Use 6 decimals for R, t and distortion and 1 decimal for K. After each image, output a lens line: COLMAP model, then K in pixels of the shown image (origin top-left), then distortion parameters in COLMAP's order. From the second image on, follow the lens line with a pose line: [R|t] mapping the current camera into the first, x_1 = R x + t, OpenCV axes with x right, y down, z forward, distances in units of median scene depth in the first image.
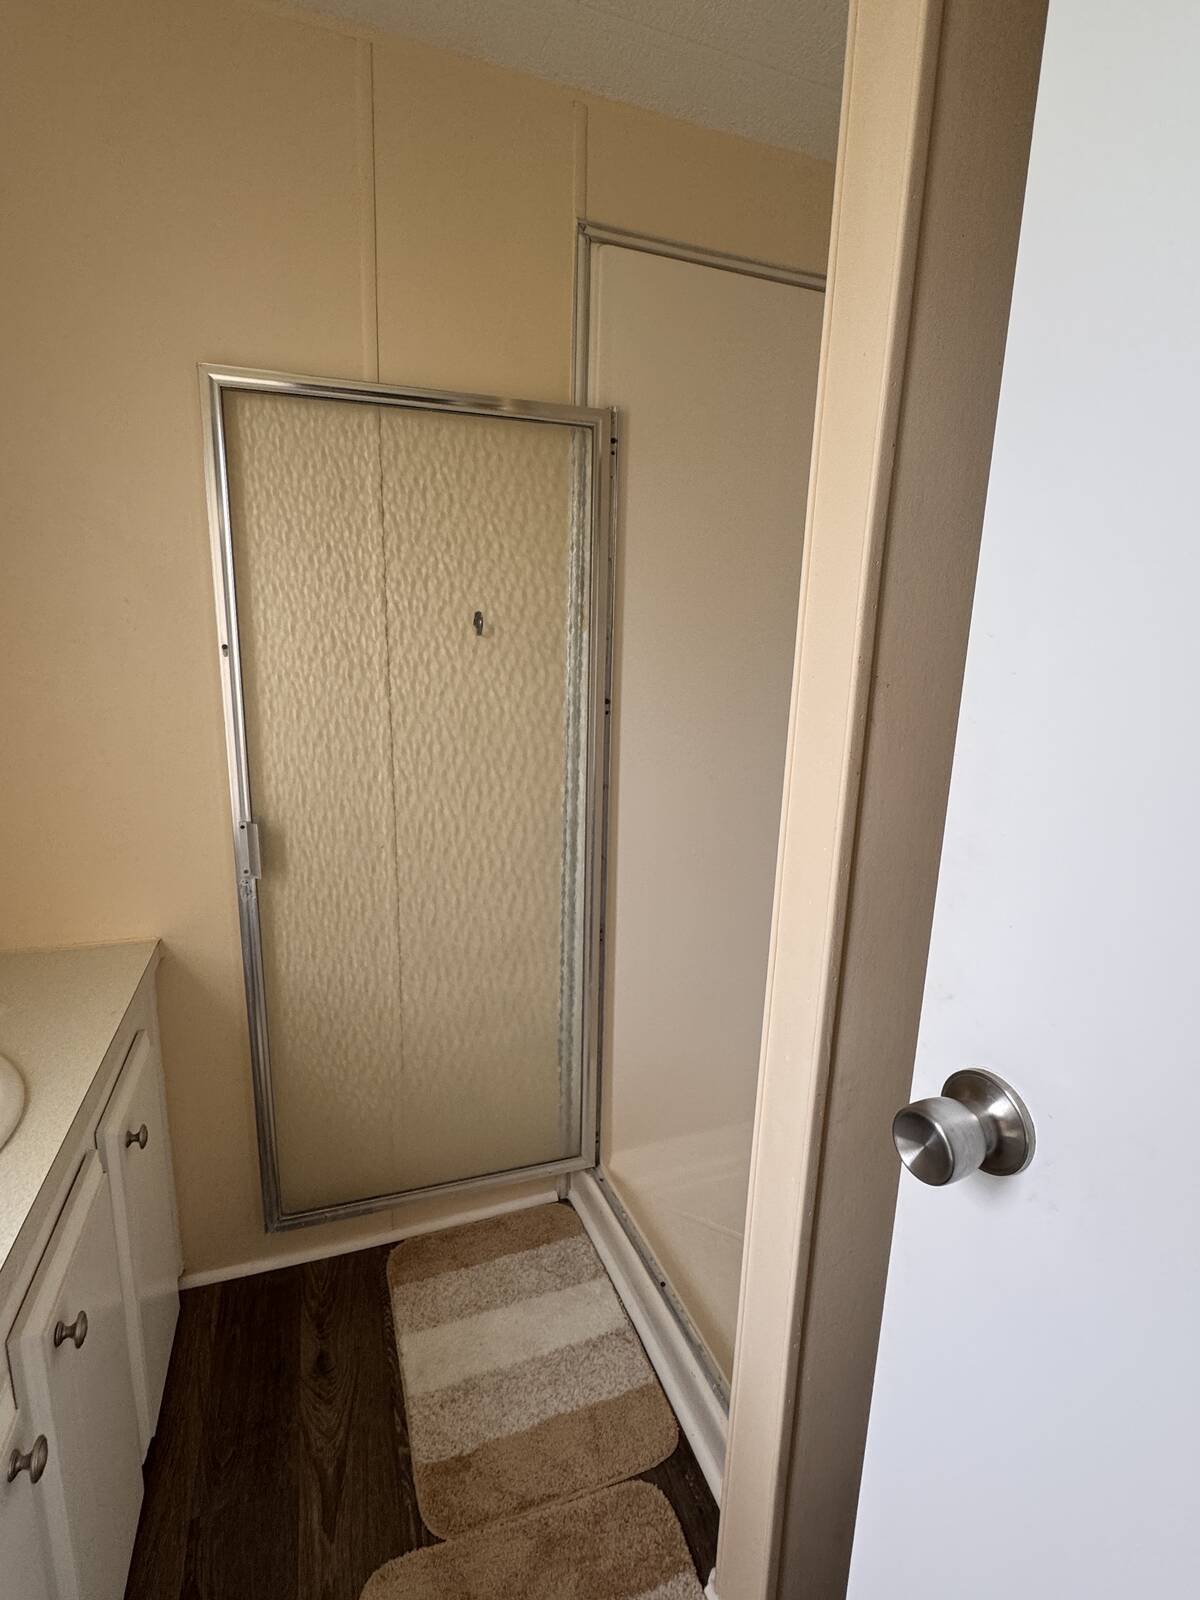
lens RADIAL K [[763.7, 0, 600.0], [0, 763.7, 800.0], [0, 0, 1]] dist [-0.004144, 0.000319]
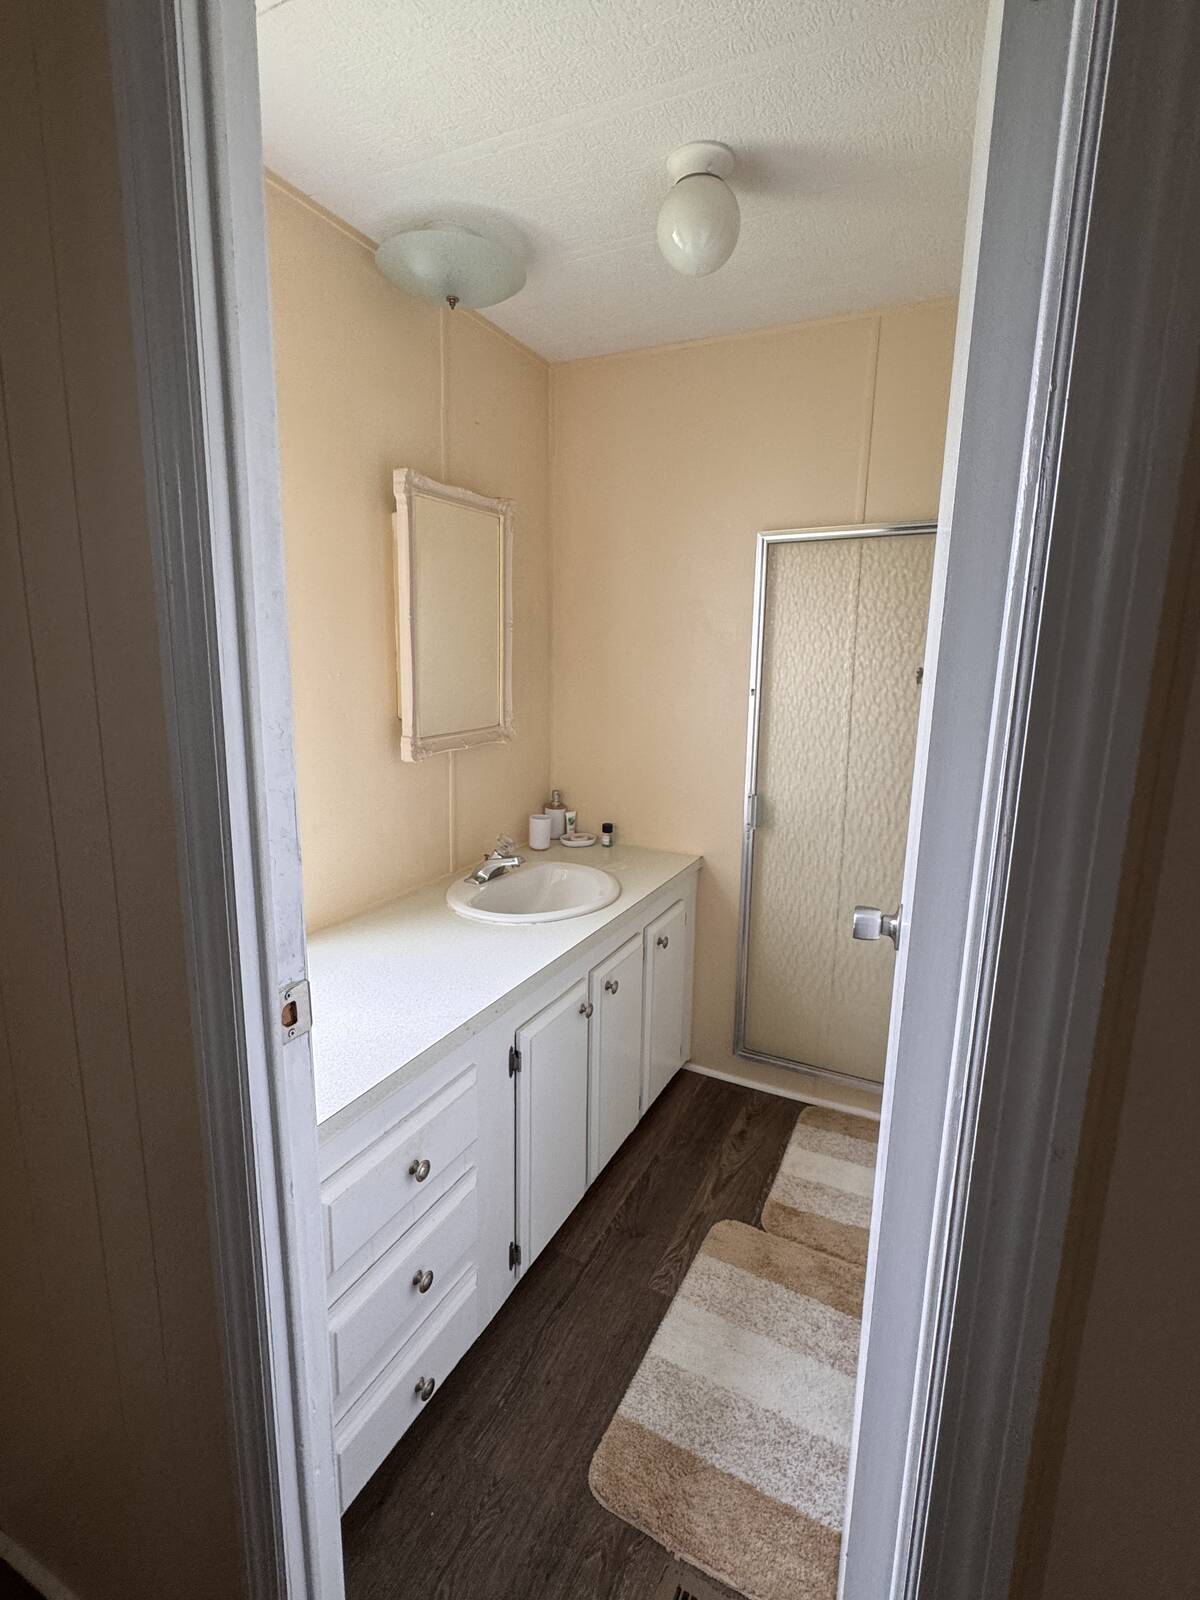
lens RADIAL K [[763.7, 0, 600.0], [0, 763.7, 800.0], [0, 0, 1]] dist [-0.004144, 0.000319]
pose [[0.689931, 0.117580, -0.714262, 0.491792], [-0.144308, 0.989255, 0.023456, 0.048576], [0.709345, 0.086890, 0.699485, -0.395435]]
